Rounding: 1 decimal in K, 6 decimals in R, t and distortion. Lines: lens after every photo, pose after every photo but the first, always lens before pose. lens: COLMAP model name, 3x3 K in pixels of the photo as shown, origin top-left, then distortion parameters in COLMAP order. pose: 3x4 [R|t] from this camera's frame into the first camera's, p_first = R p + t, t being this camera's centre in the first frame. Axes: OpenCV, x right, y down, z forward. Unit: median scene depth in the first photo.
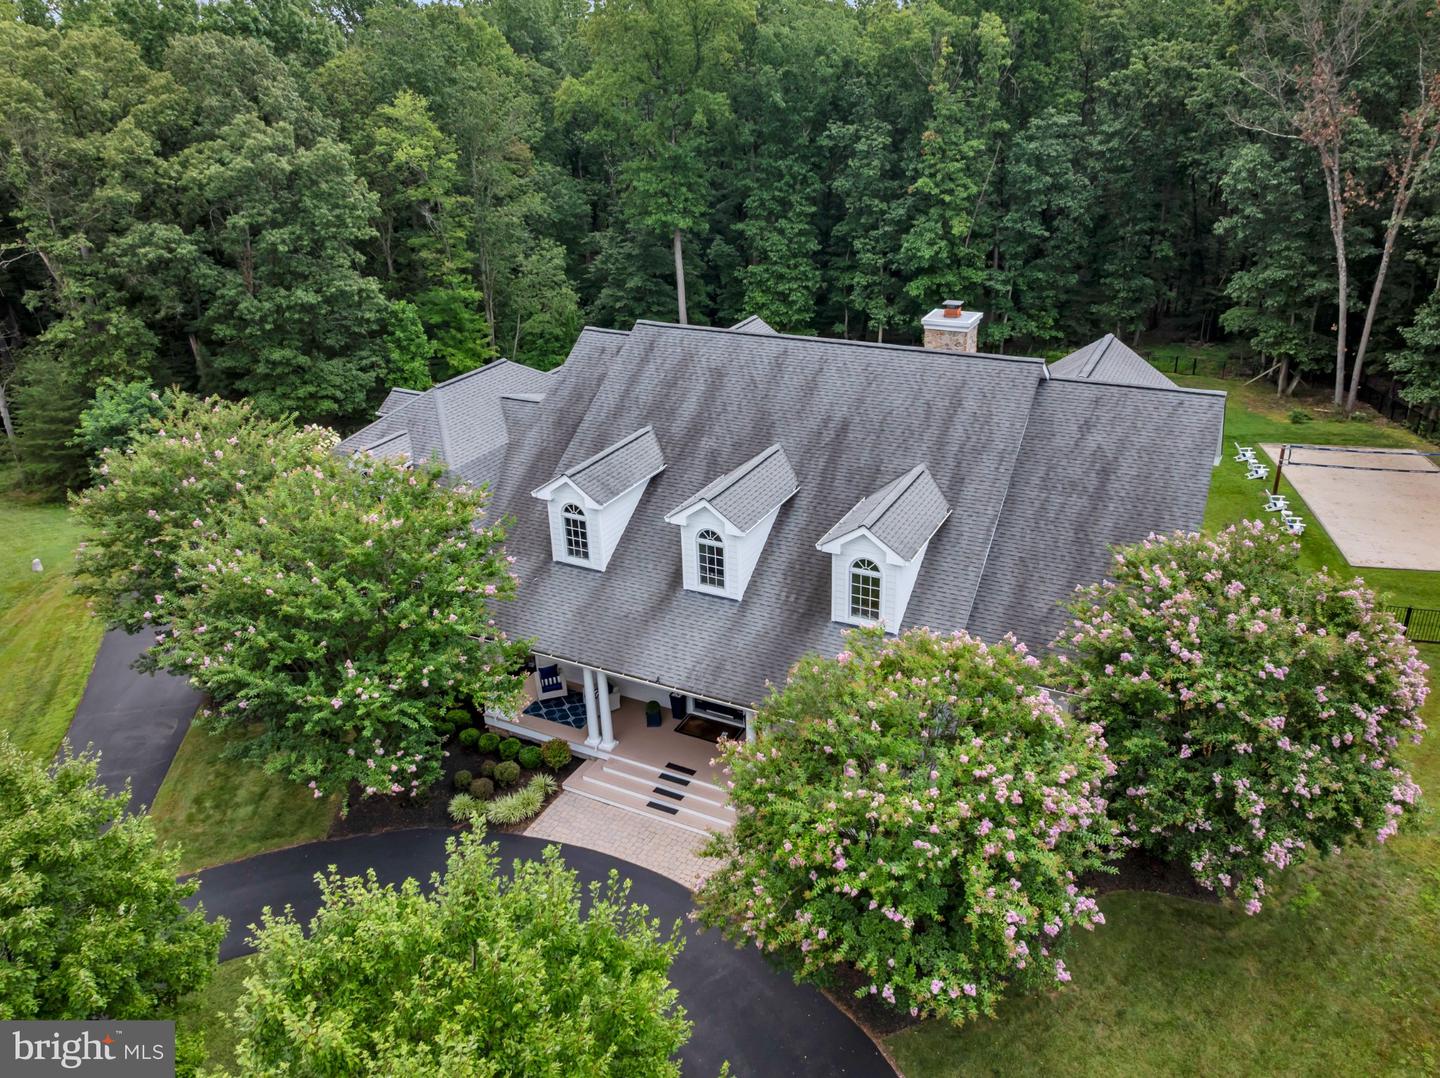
lens RADIAL K [[1040.4, 0, 720.0], [0, 1040.4, 539.0], [0, 0, 1]] dist [-0.030778, -0.003654]
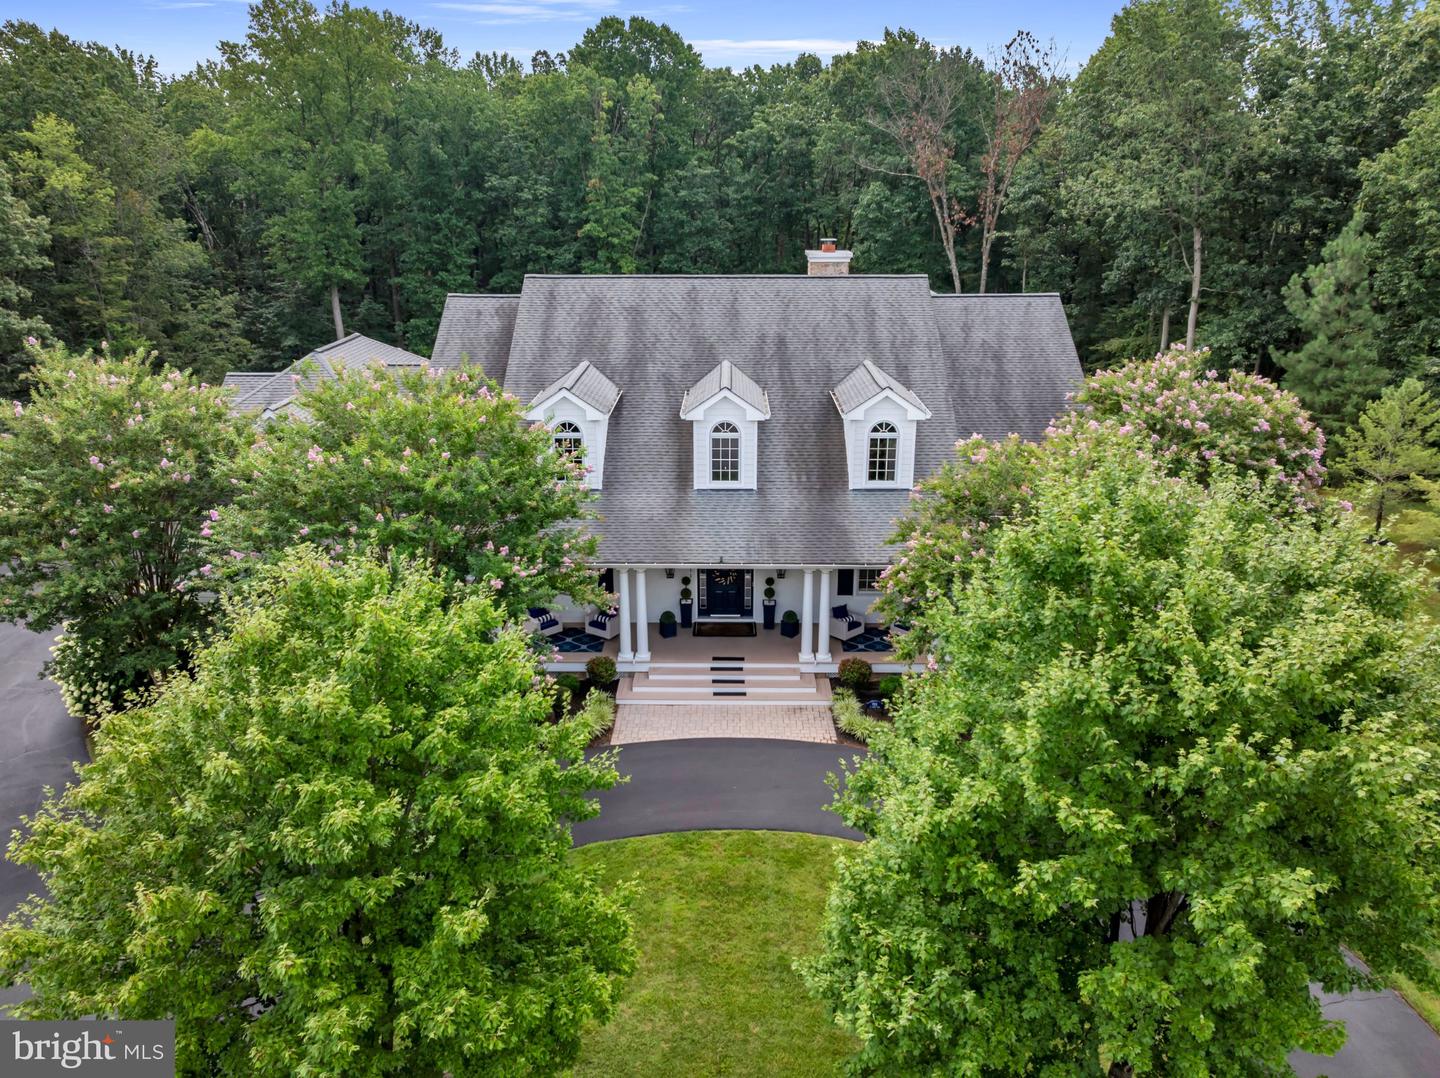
lens RADIAL K [[1007.0, 0, 720.0], [0, 1007.0, 539.0], [0, 0, 1]] dist [-0.030360, 0.002763]
pose [[0.900820, -0.124816, 0.415866, -0.197216], [0.162494, 0.985101, -0.056319, 0.071393], [-0.402640, 0.118309, 0.907680, 0.041803]]
